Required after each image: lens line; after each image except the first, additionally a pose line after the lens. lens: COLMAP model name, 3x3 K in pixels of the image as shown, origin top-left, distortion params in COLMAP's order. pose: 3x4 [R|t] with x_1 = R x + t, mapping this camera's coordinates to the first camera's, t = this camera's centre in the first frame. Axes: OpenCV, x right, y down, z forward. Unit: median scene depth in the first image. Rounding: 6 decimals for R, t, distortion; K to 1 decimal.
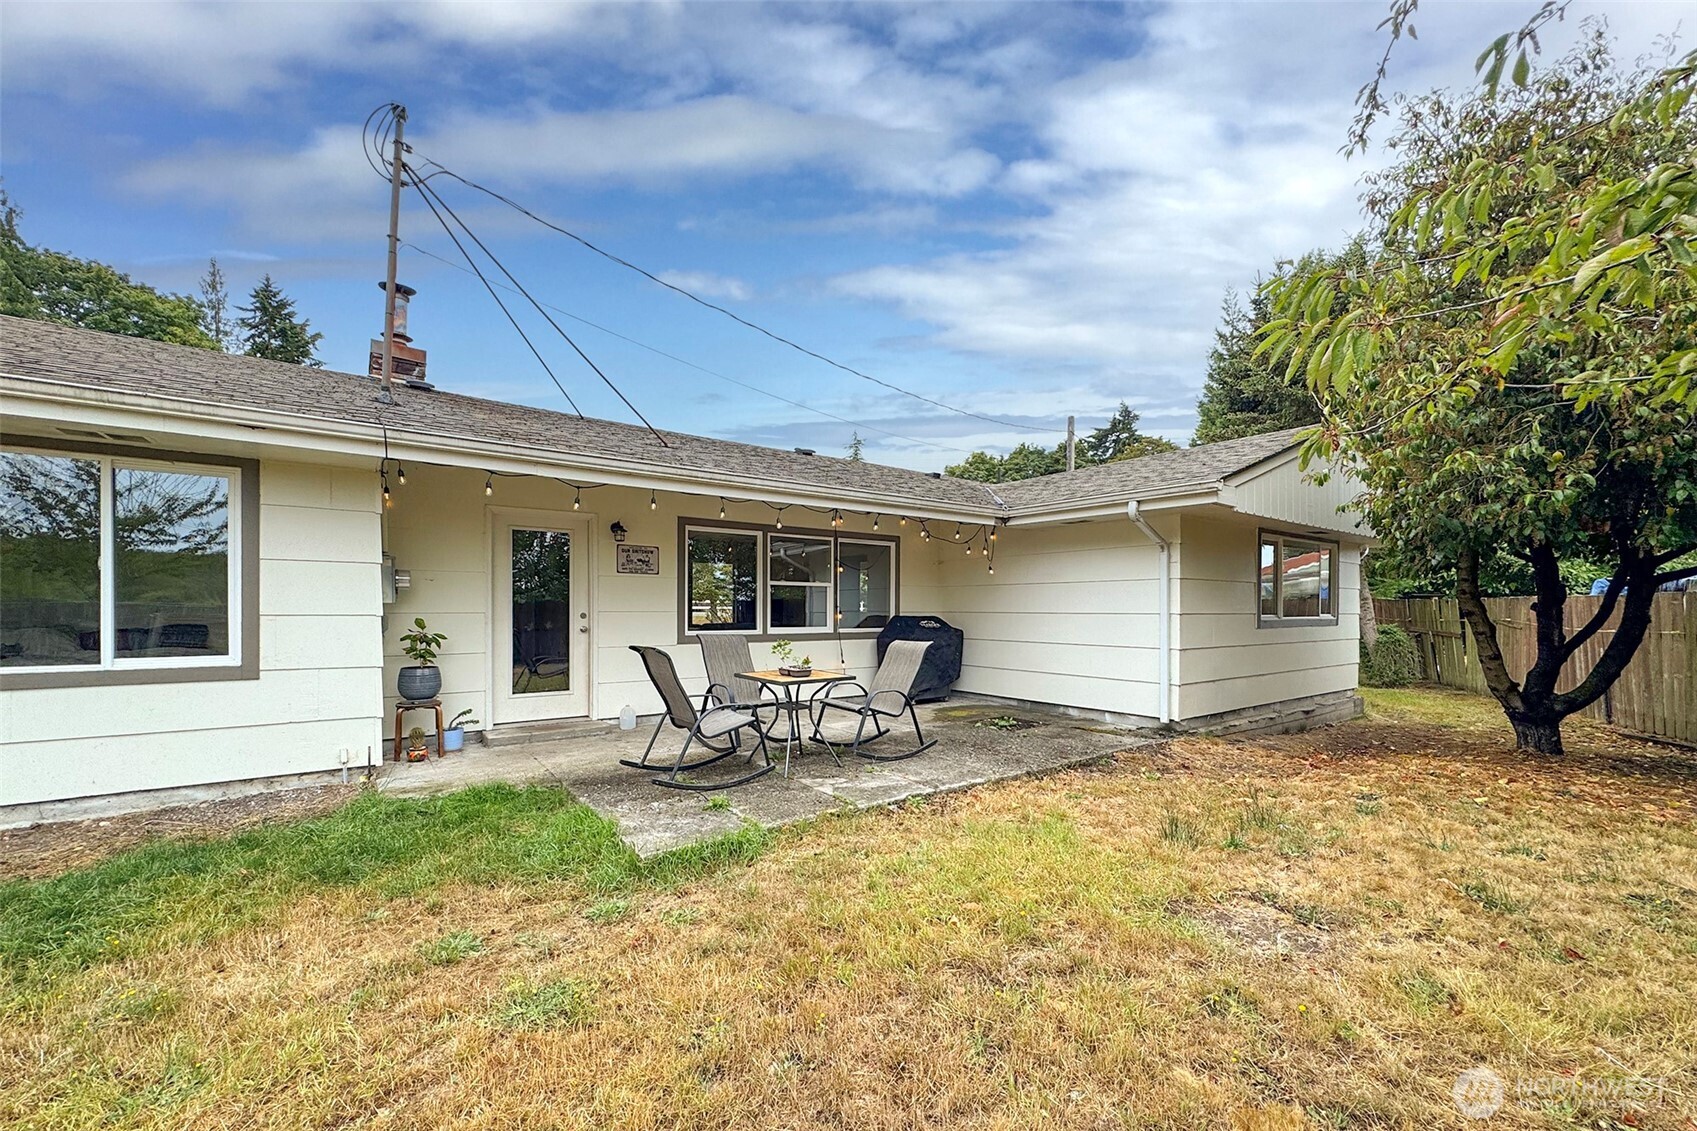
lens RADIAL K [[680.1, 0, 856.7], [0, 680.1, 611.7], [0, 0, 1]] dist [0.000131, -0.000097]
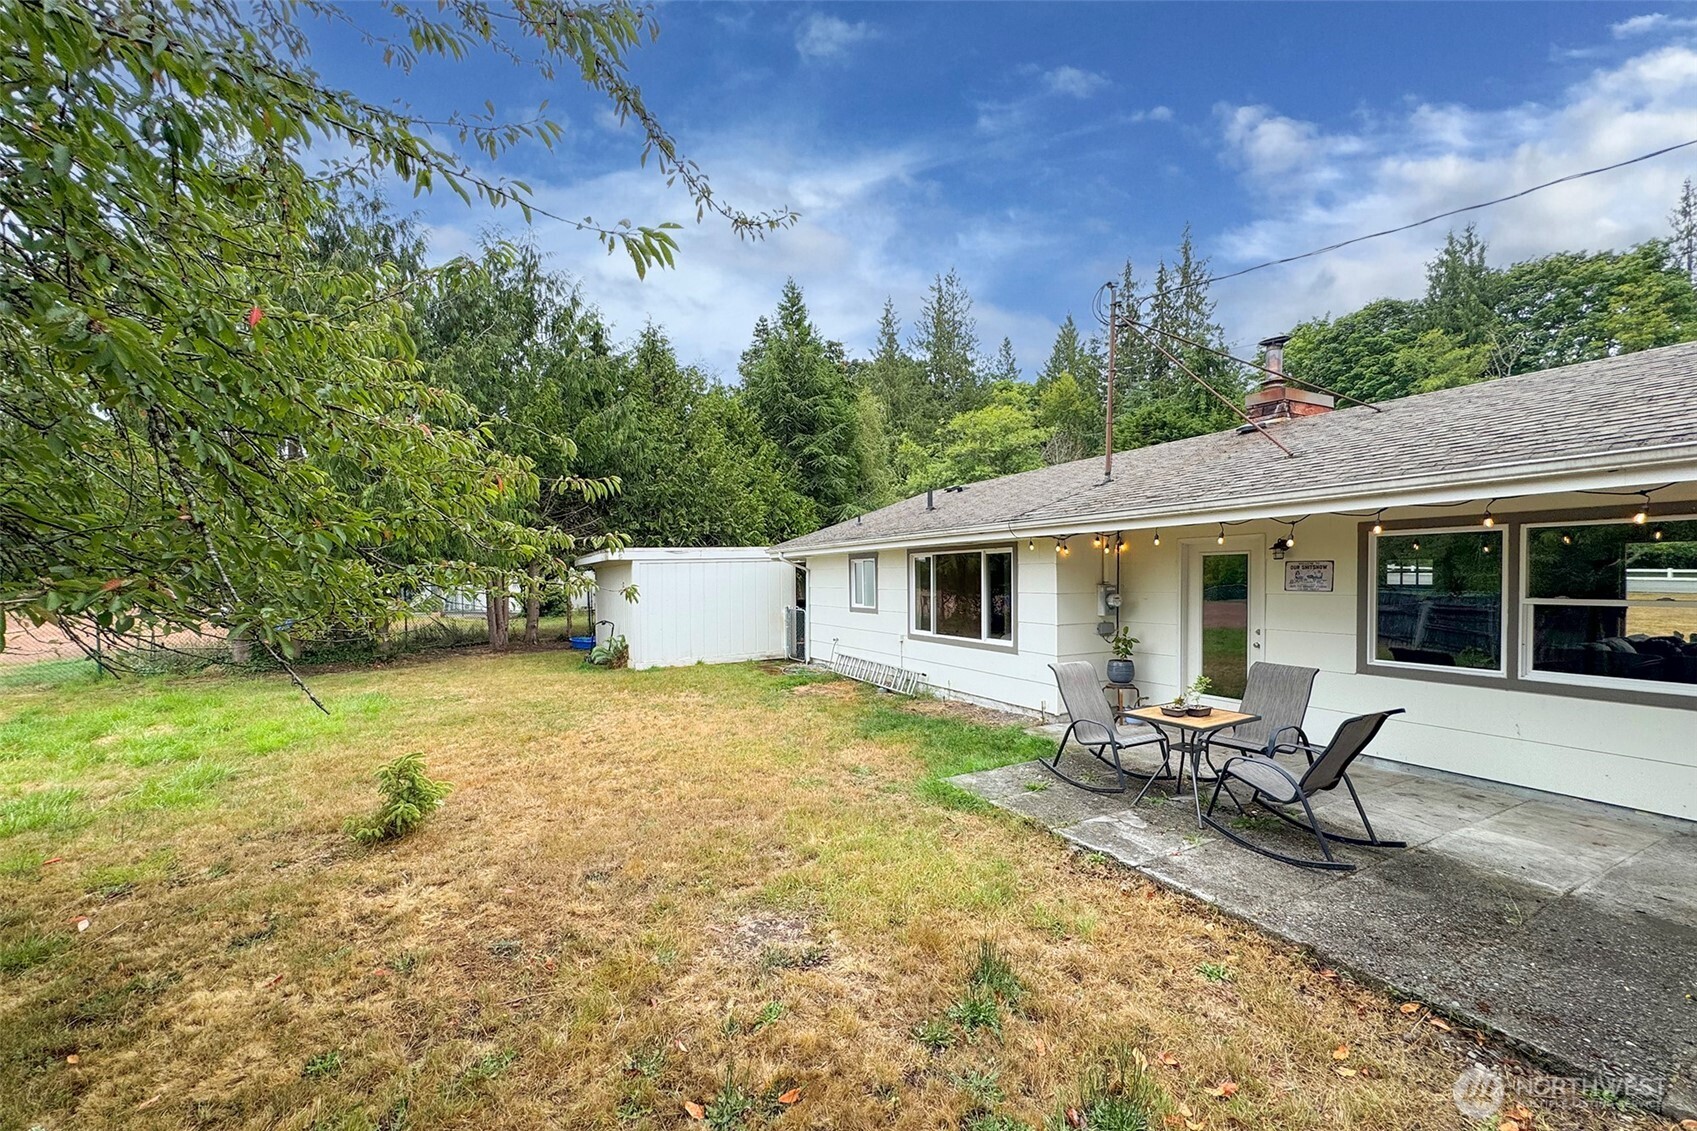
lens RADIAL K [[687.2, 0, 841.7], [0, 687.2, 567.2], [0, 0, 1]] dist [0.000189, -0.000023]
pose [[-0.177800, -0.018267, -0.983897, 0.722851], [0.001244, 0.999823, -0.018787, -0.071860], [0.984066, -0.004564, -0.177746, 0.538013]]
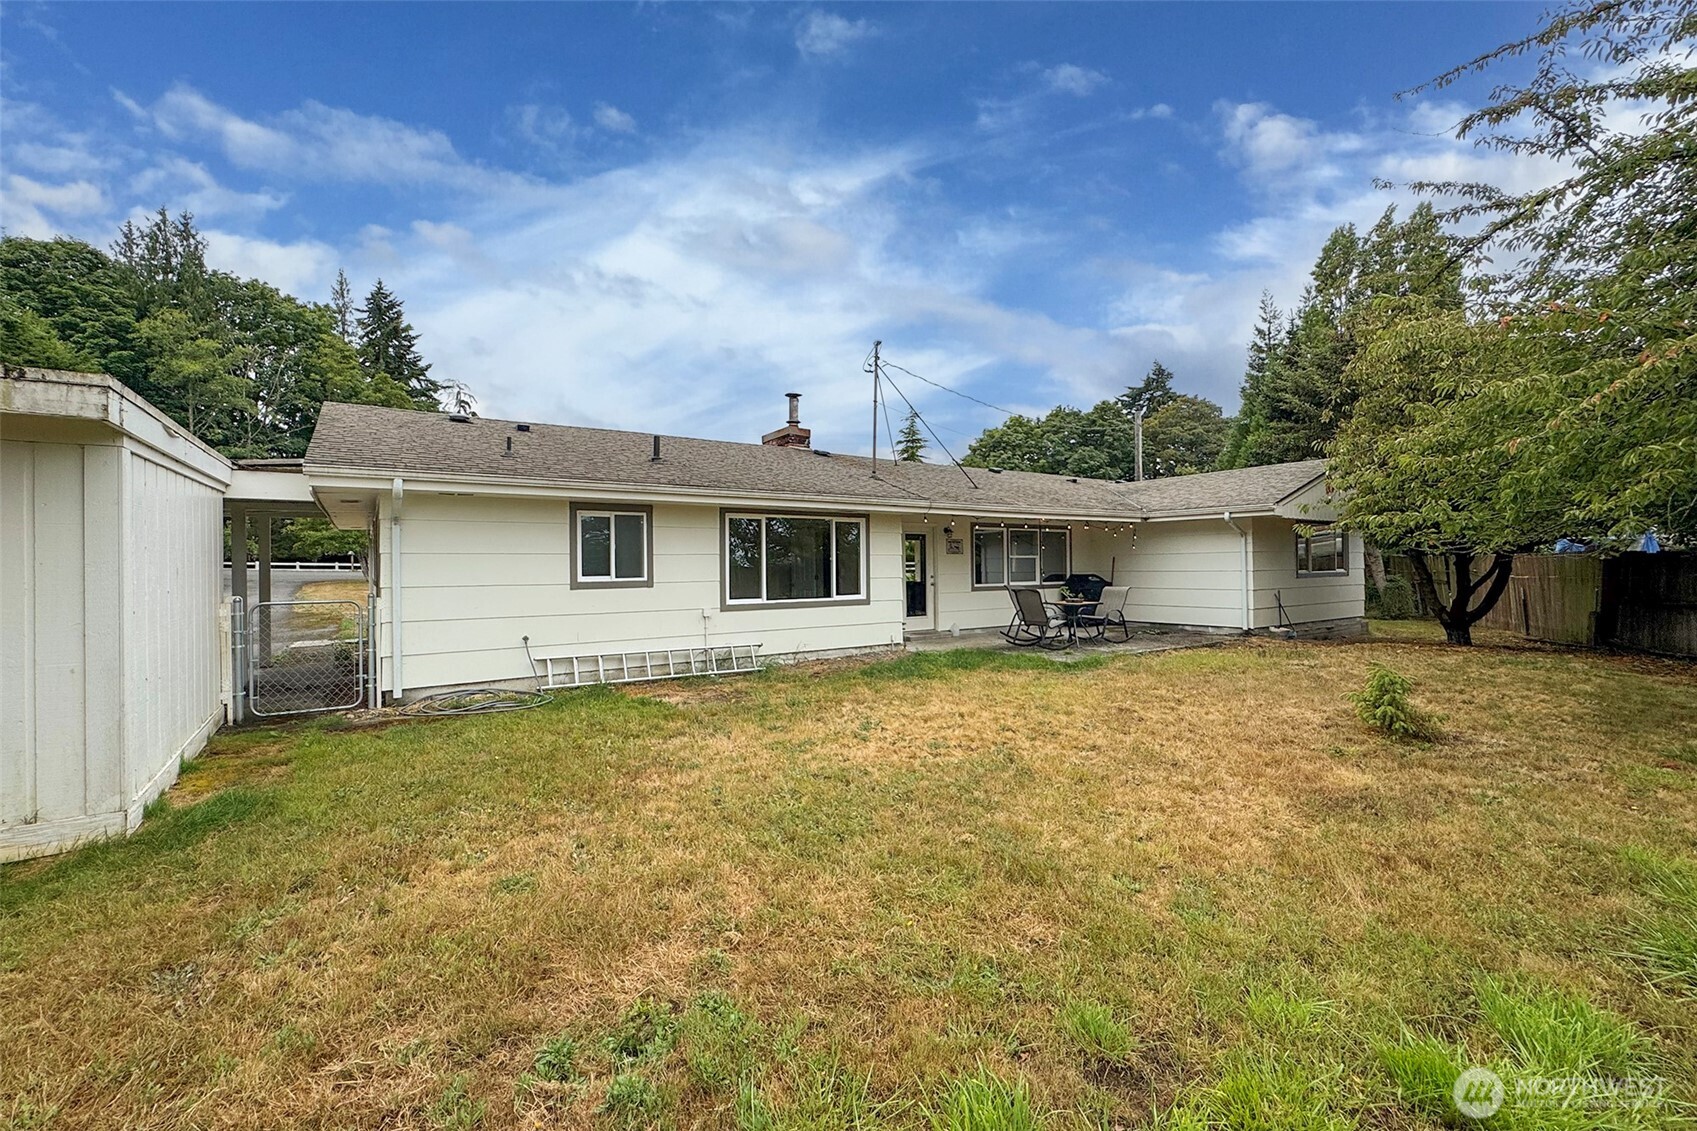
lens RADIAL K [[687.2, 0, 841.7], [0, 687.2, 567.2], [0, 0, 1]] dist [0.000189, -0.000023]
pose [[0.998483, -0.016298, -0.052586, -0.535335], [0.016009, 0.999854, -0.005927, -0.013343], [0.052675, 0.005077, 0.998599, -0.914621]]
